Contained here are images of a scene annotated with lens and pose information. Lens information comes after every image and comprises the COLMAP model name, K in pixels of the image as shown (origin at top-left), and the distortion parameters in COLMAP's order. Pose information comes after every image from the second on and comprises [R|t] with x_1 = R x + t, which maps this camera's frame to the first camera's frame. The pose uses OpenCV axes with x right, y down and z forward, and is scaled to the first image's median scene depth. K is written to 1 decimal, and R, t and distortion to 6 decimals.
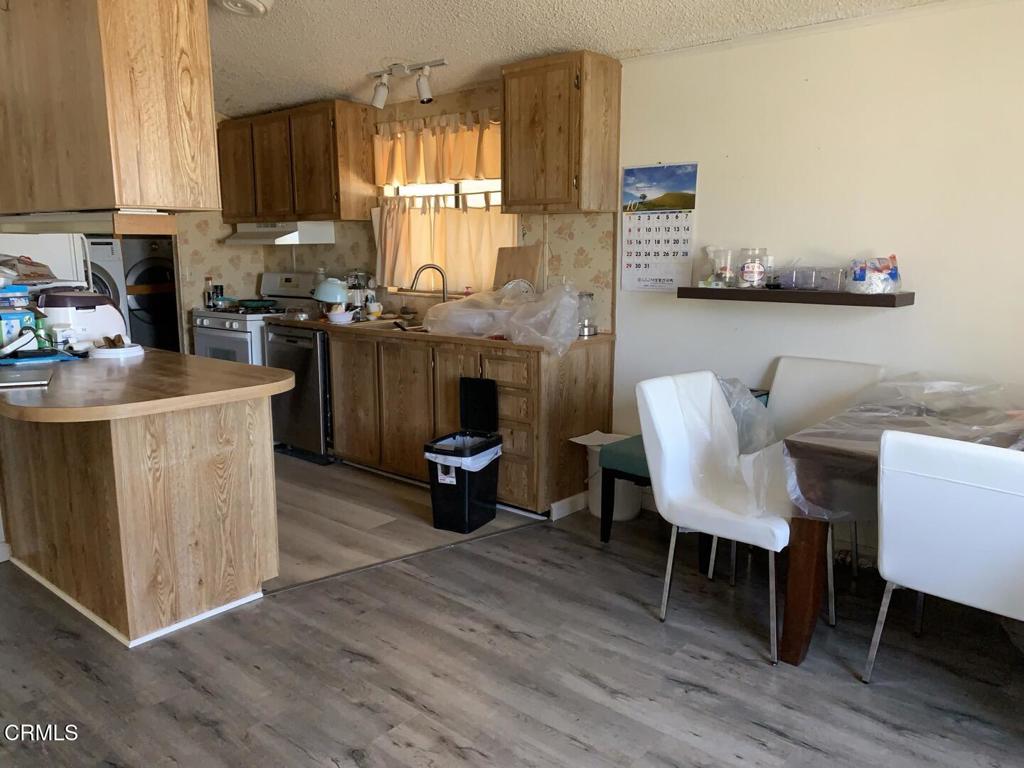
lens RADIAL K [[790.9, 0, 505.3], [0, 790.9, 387.9], [0, 0, 1]] dist [0.040665, -0.035581]
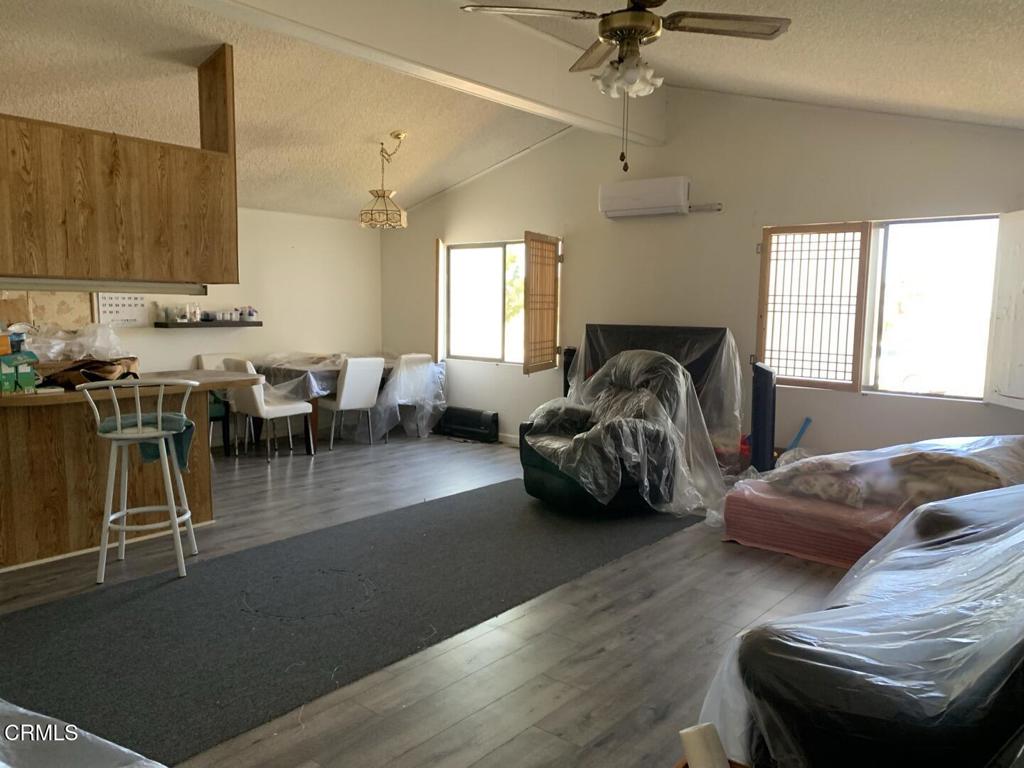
lens RADIAL K [[782.4, 0, 506.9], [0, 782.4, 384.6], [0, 0, 1]] dist [0.041503, -0.044876]
pose [[-0.016709, -0.100394, 0.994807, -1.682889], [0.172025, 0.979822, 0.101771, -0.033765], [-0.984951, 0.172832, 0.000898, 0.227307]]
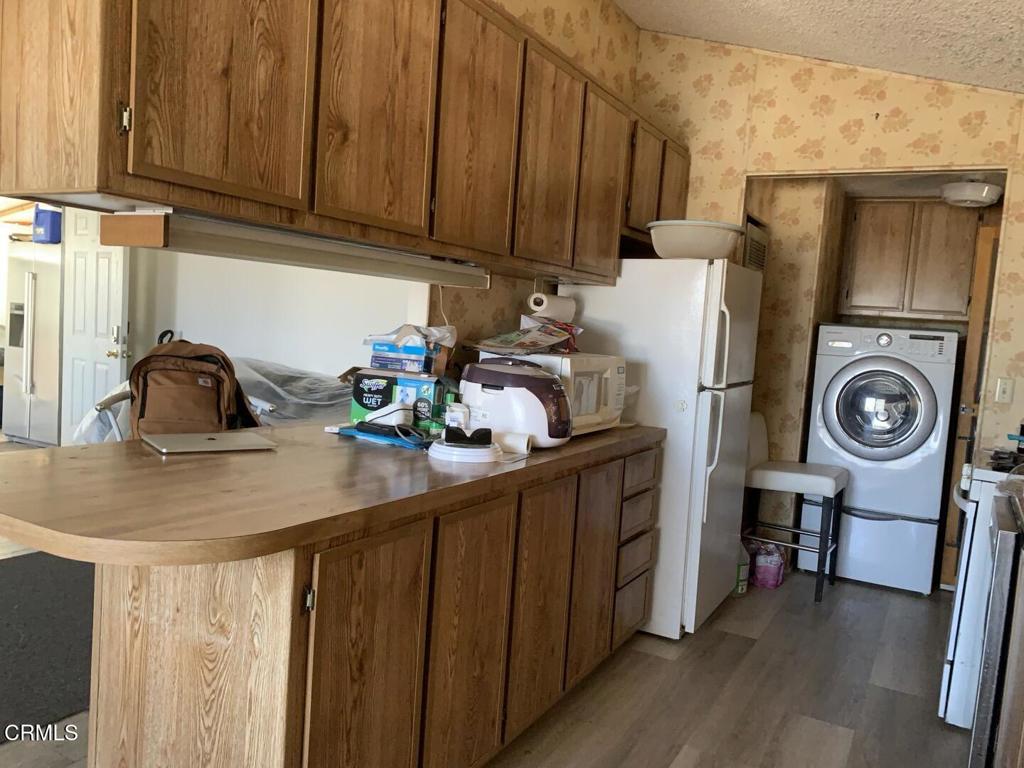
lens RADIAL K [[783.2, 0, 512.0], [0, 783.2, 384.0], [0, 0, 1]] dist [0.013340, 0.001418]
pose [[0.205909, 0.092837, -0.974158, 0.162661], [-0.243784, 0.968970, 0.040814, -0.134390], [0.947719, 0.229080, 0.222152, 0.845012]]
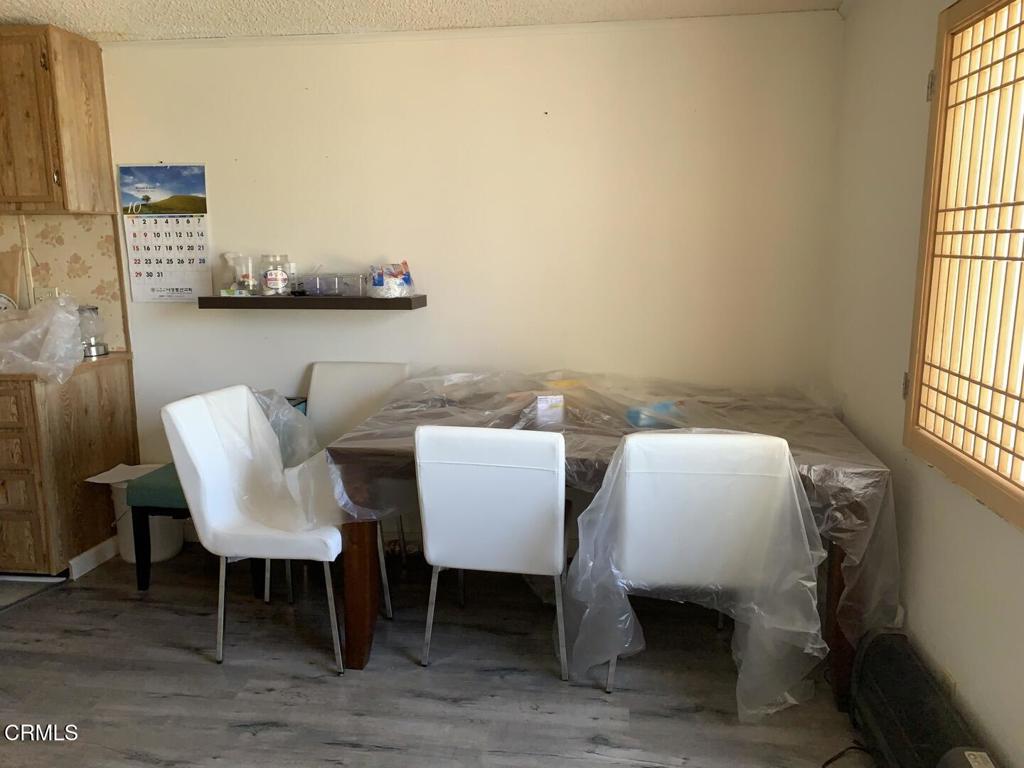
lens RADIAL K [[783.2, 0, 512.0], [0, 783.2, 384.0], [0, 0, 1]] dist [0.013340, 0.001418]
pose [[0.833714, -0.102055, 0.542683, 0.015681], [0.105753, 0.994091, 0.024478, -0.010073], [-0.541975, 0.036983, 0.839581, 0.037208]]
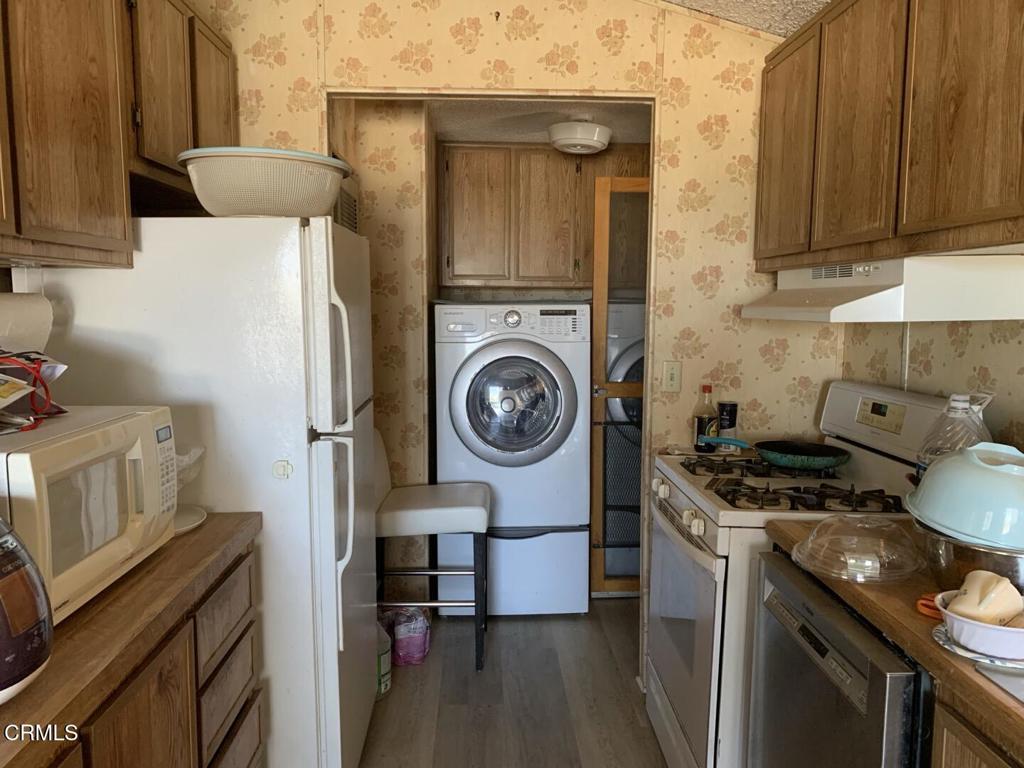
lens RADIAL K [[782.4, 0, 506.9], [0, 782.4, 384.6], [0, 0, 1]] dist [0.041503, -0.044876]
pose [[0.689651, 0.078995, -0.719821, -0.196513], [-0.133606, 0.990847, -0.019268, -0.188425], [0.711710, 0.109461, 0.693893, 0.971099]]
